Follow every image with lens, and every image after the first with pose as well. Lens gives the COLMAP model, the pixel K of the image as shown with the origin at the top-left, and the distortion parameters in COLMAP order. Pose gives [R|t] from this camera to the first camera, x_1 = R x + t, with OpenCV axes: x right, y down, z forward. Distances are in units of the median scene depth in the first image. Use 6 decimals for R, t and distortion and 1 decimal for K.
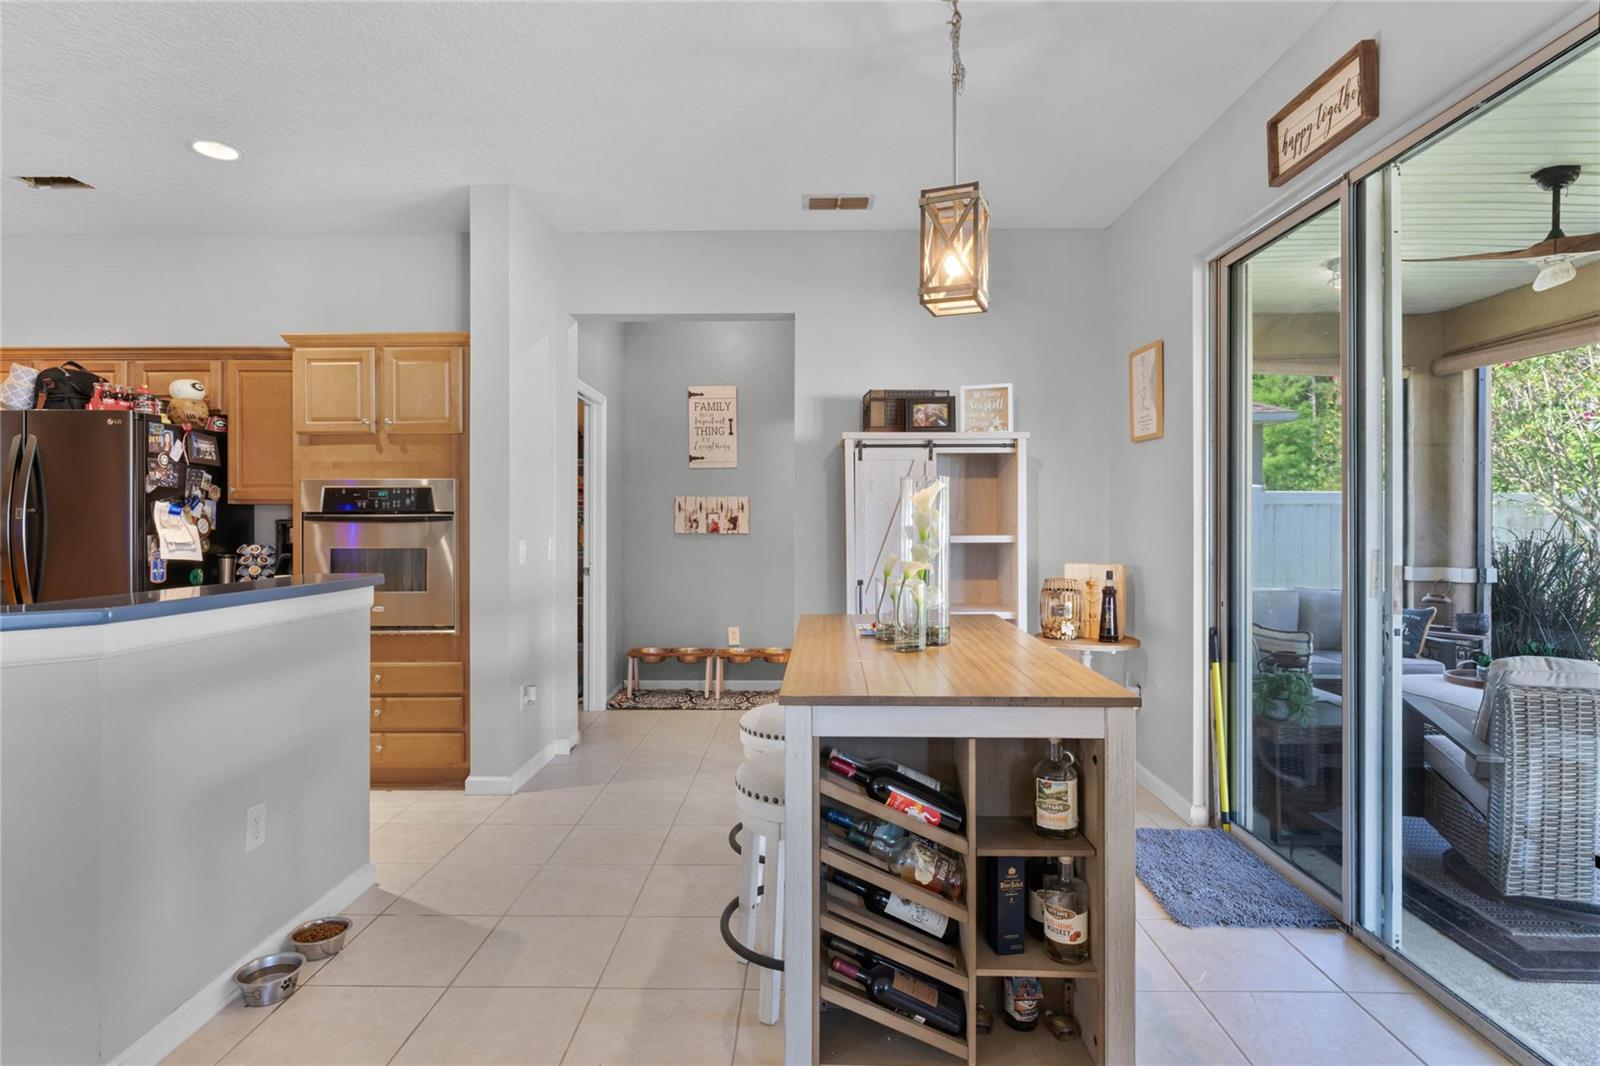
lens RADIAL K [[808.2, 0, 789.7], [0, 808.2, 521.8], [0, 0, 1]] dist [0.000655, -0.000748]
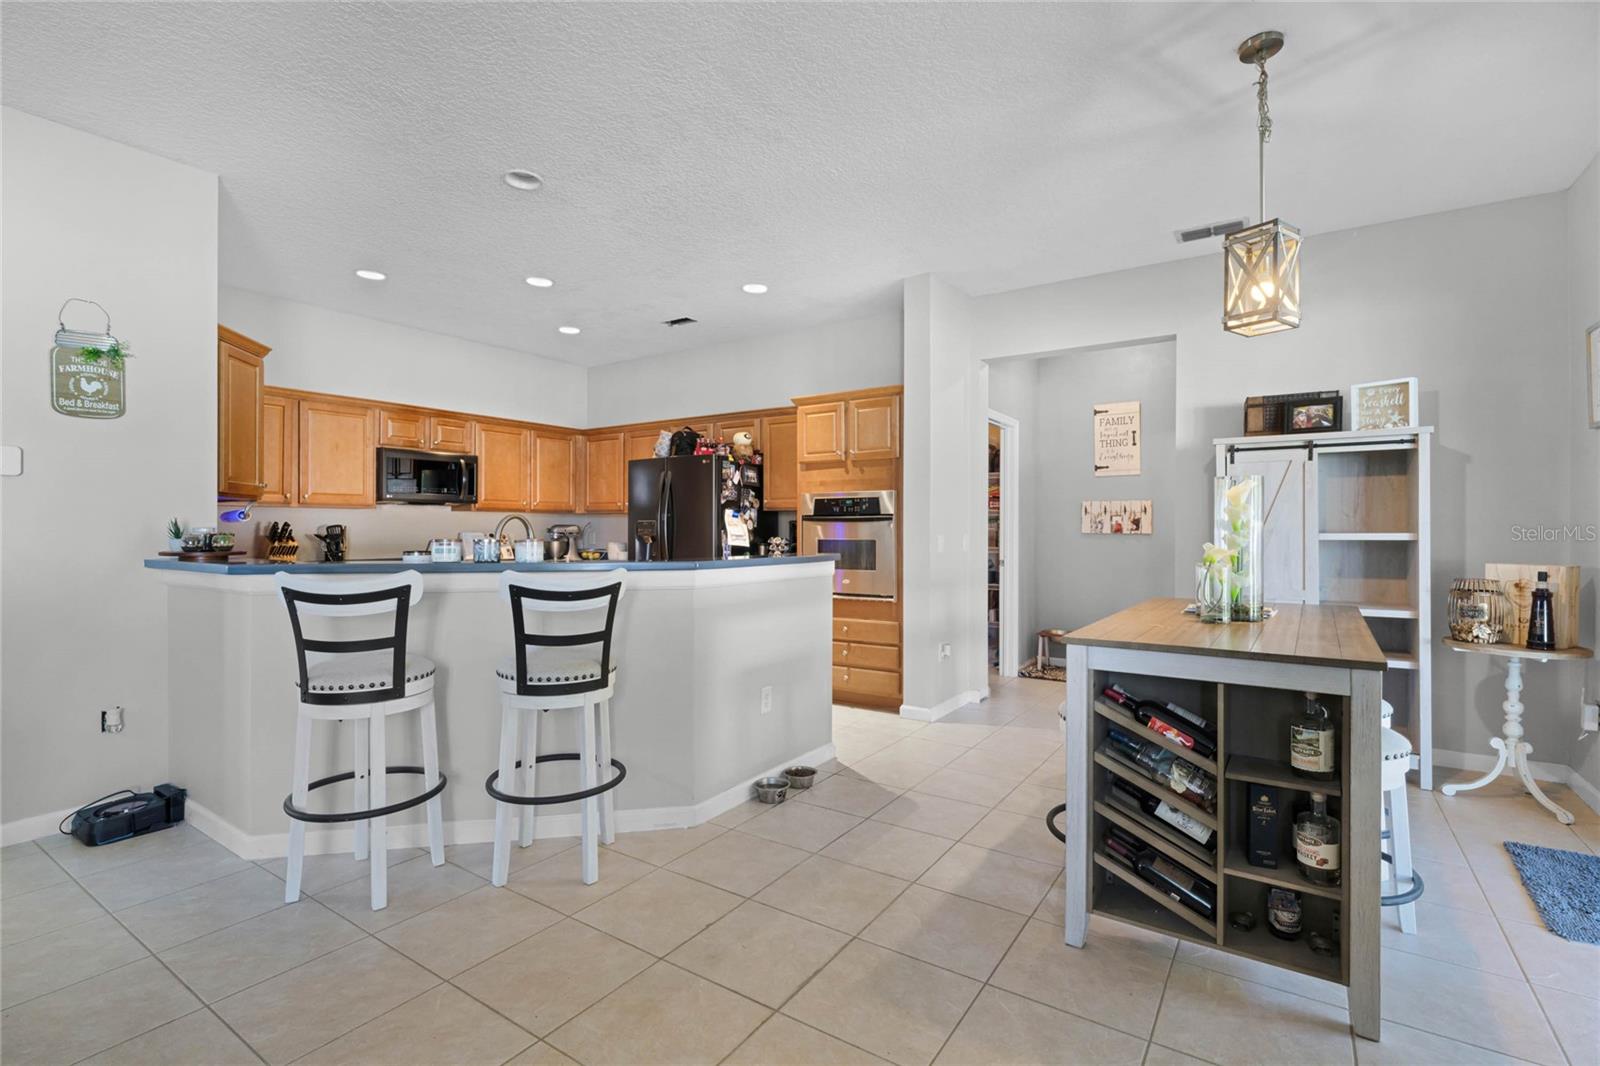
lens RADIAL K [[760.0, 0, 810.3], [0, 760.0, 527.6], [0, 0, 1]] dist [-0.014985, 0.000952]
pose [[0.840092, -0.001103, -0.542443, 0.179798], [-0.001941, 0.999985, -0.005039, 0.018625], [0.542441, 0.005286, 0.840077, -0.182391]]
